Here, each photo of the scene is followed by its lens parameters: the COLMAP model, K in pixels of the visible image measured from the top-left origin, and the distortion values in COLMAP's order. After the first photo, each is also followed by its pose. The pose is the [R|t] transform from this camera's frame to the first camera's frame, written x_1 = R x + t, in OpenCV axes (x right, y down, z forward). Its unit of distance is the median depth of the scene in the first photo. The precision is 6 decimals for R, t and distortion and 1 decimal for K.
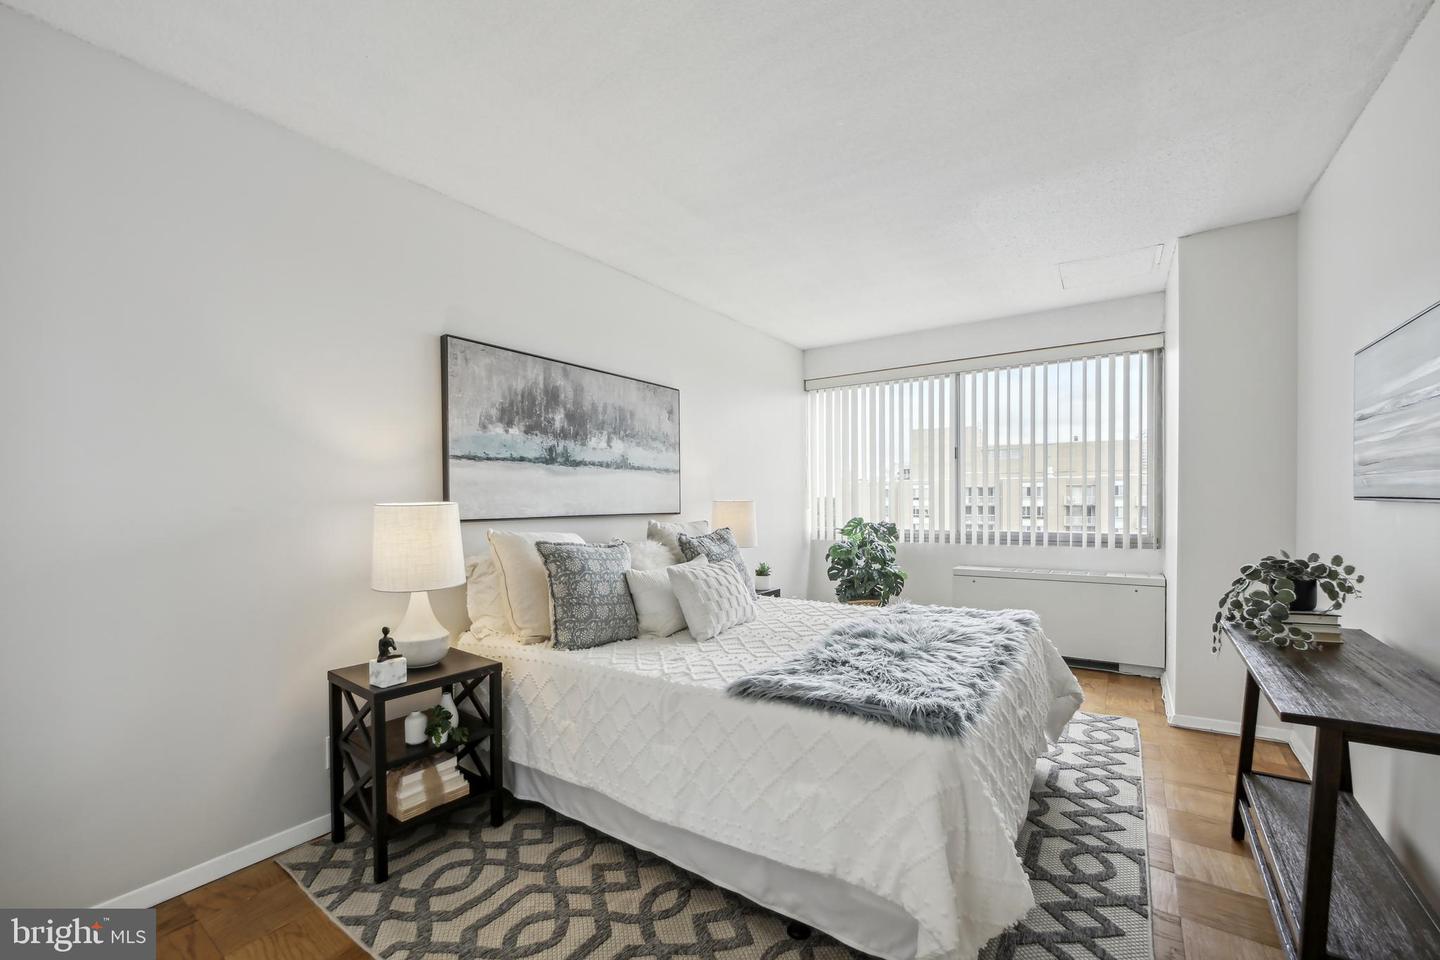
lens RADIAL K [[568.8, 0, 775.2], [0, 568.8, 498.1], [0, 0, 1]] dist [0.000965, 0.000158]
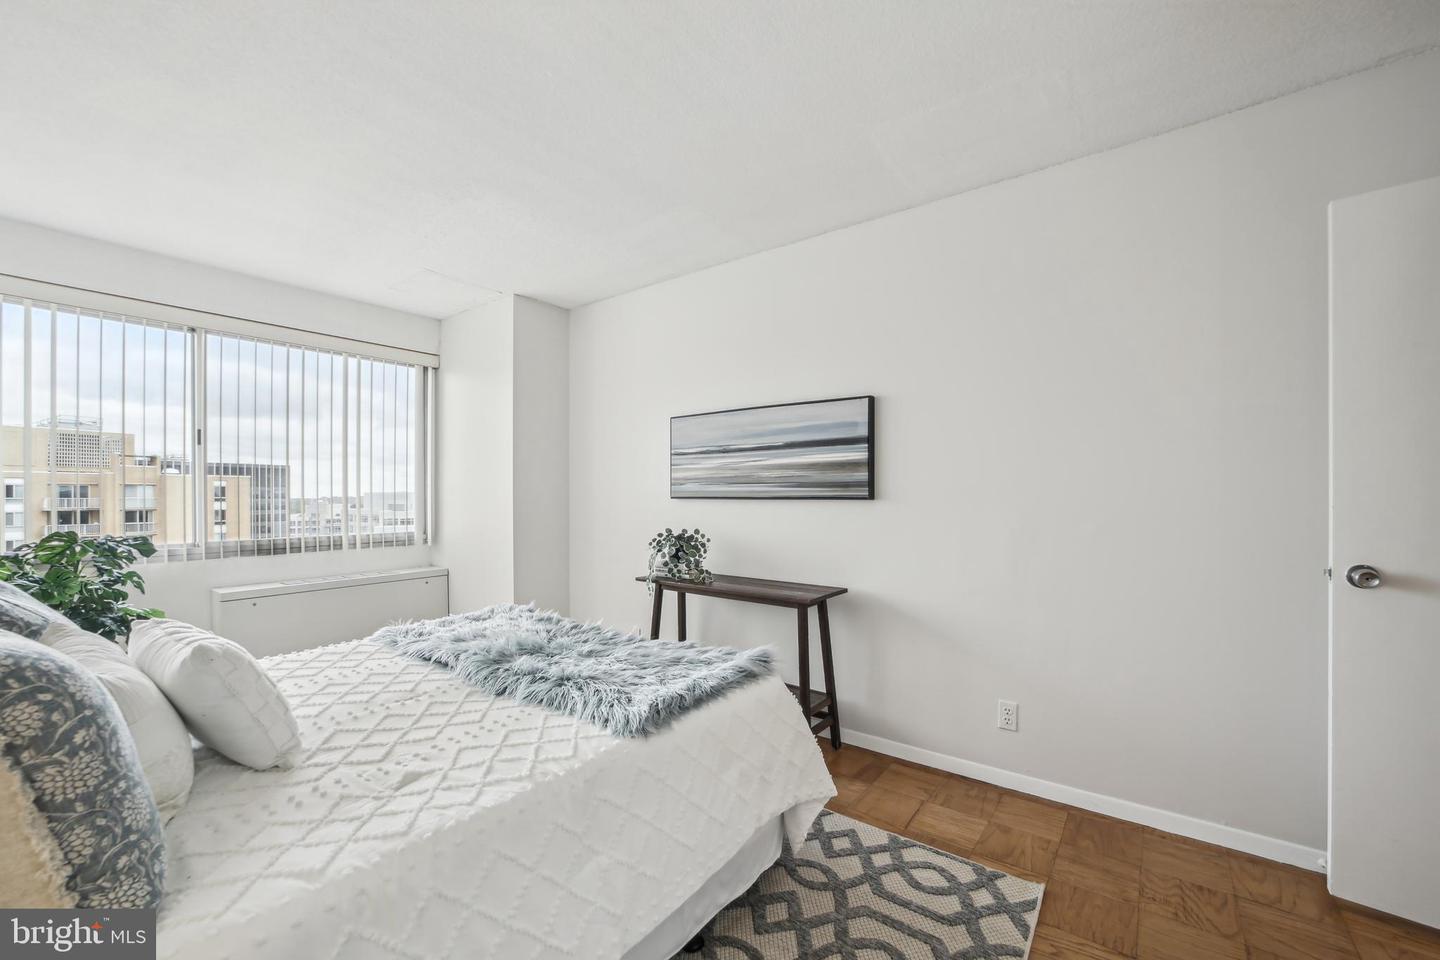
lens RADIAL K [[566.4, 0, 729.4], [0, 566.4, 489.6], [0, 0, 1]] dist [-0.000754, 0.000285]
pose [[0.107710, 0.004148, 0.994174, -0.874385], [0.008250, 0.999953, -0.005066, -0.020593], [-0.994148, 0.008747, 0.107671, 0.679583]]
